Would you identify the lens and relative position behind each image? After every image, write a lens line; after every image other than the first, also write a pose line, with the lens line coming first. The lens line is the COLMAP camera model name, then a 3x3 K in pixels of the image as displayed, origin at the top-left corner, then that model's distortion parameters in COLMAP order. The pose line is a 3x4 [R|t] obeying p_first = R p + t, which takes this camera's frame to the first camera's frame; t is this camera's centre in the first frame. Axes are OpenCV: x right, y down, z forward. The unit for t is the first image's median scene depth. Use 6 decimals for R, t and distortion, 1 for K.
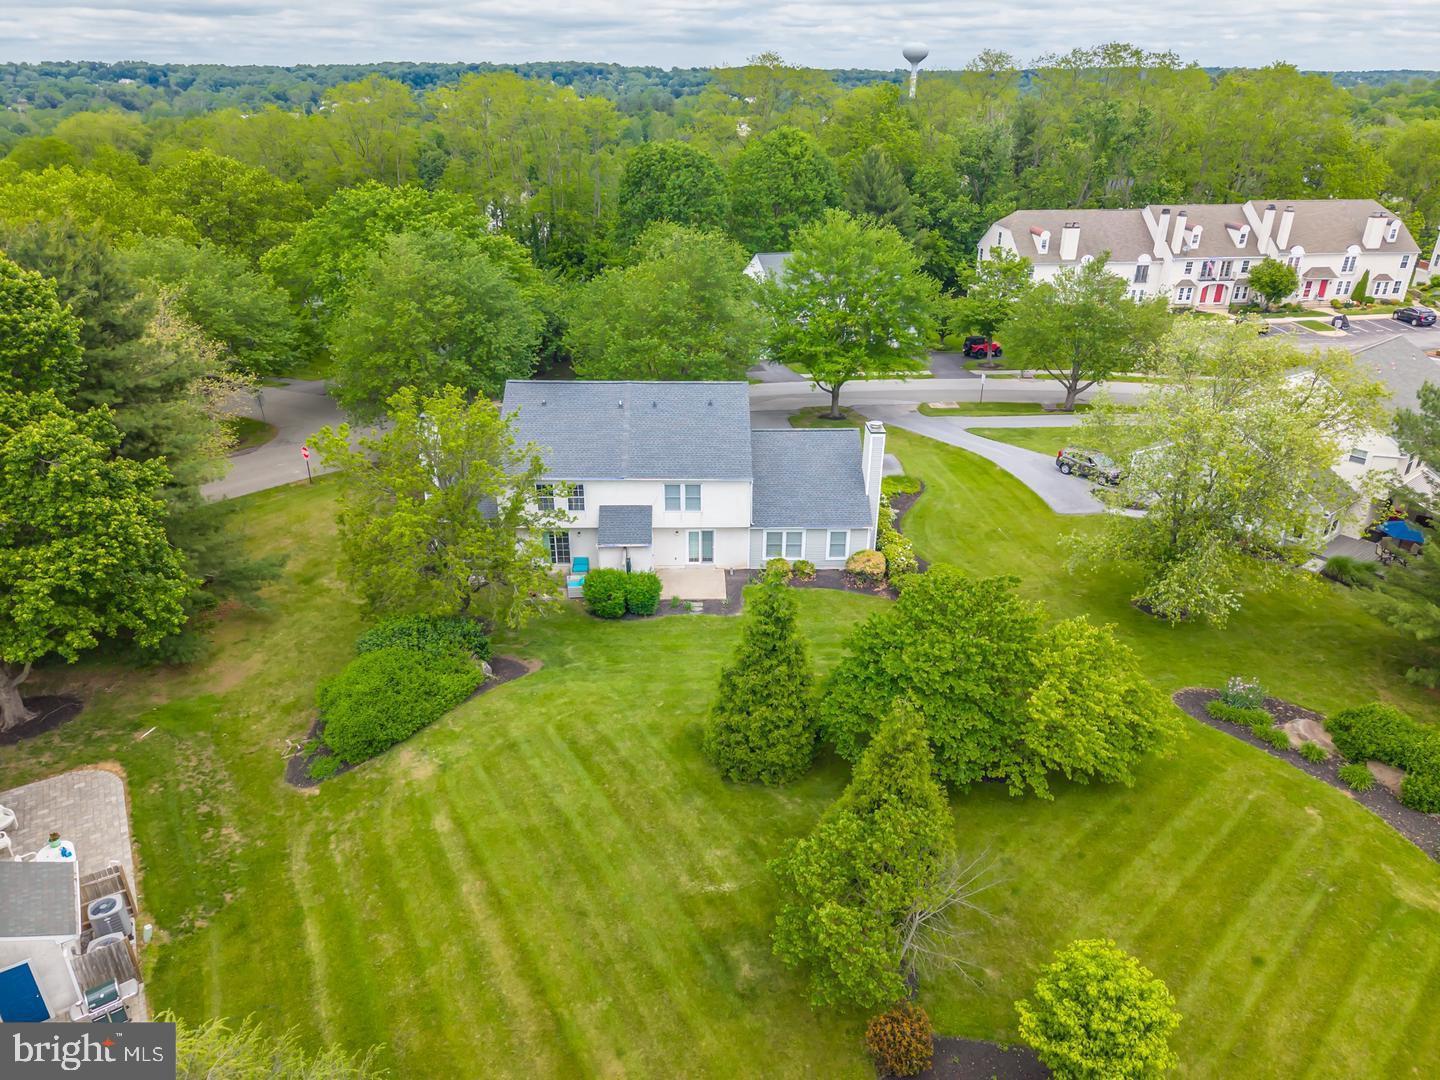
lens RADIAL K [[978.6, 0, 719.3], [0, 978.6, 543.3], [0, 0, 1]] dist [0.030346, -0.033343]
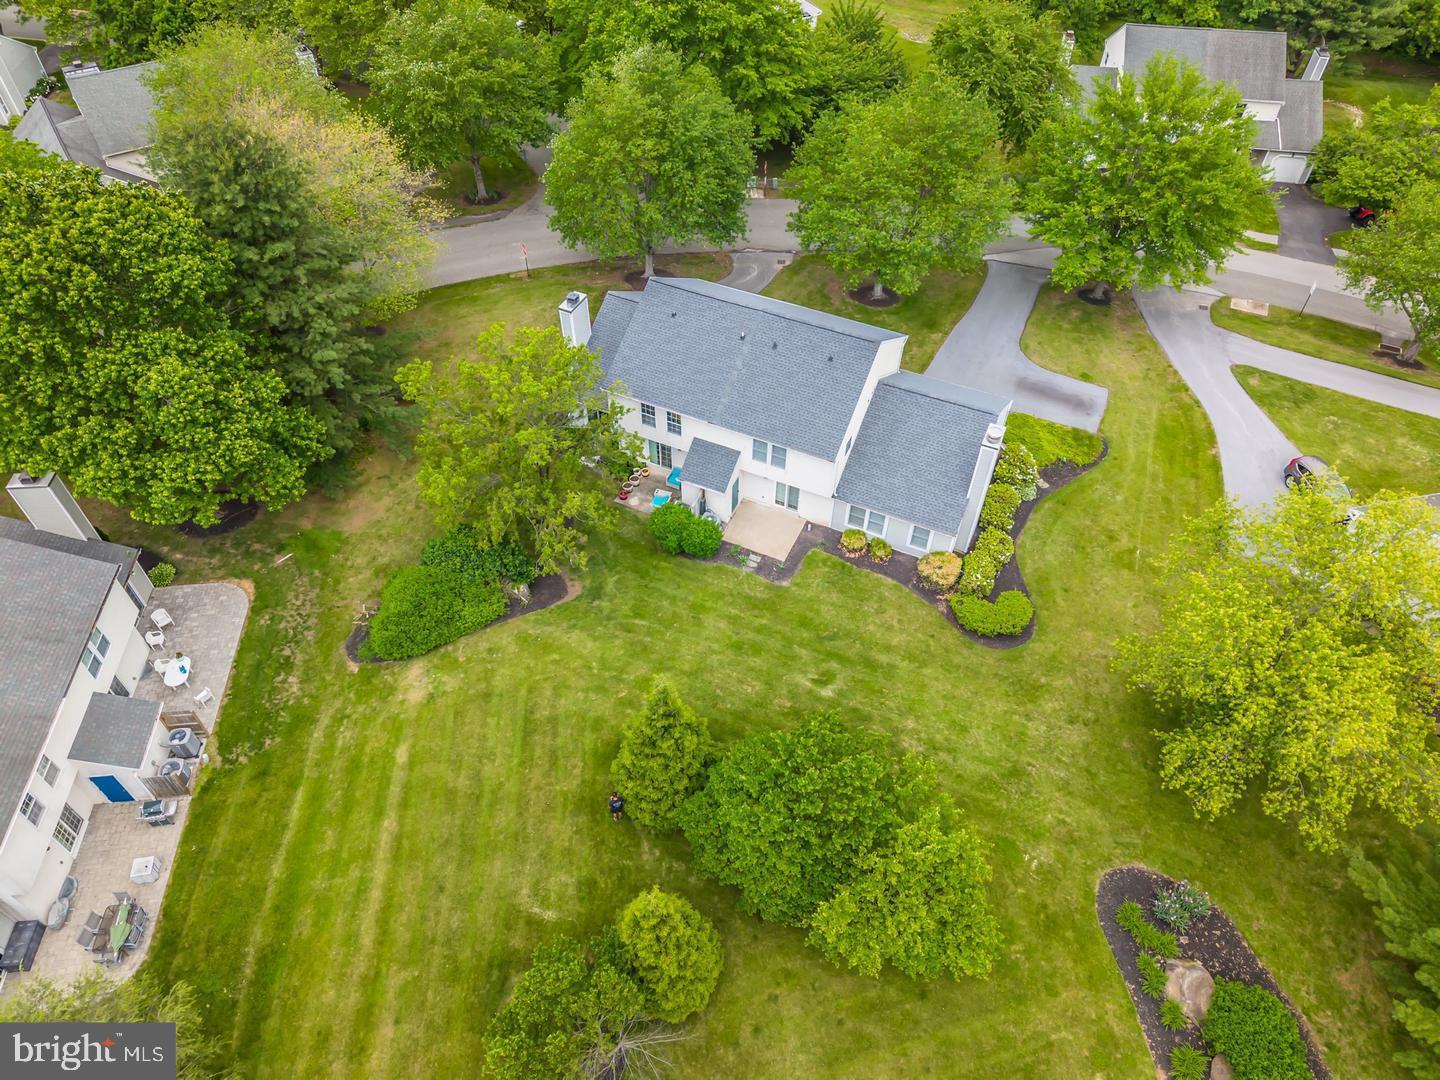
lens RADIAL K [[978.6, 0, 713.2], [0, 978.6, 540.4], [0, 0, 1]] dist [0.030346, -0.033343]
pose [[0.895718, 0.324598, -0.303851, 0.266967], [-0.191705, 0.898552, 0.394783, -0.385686], [0.401171, -0.295364, 0.867076, 0.097463]]
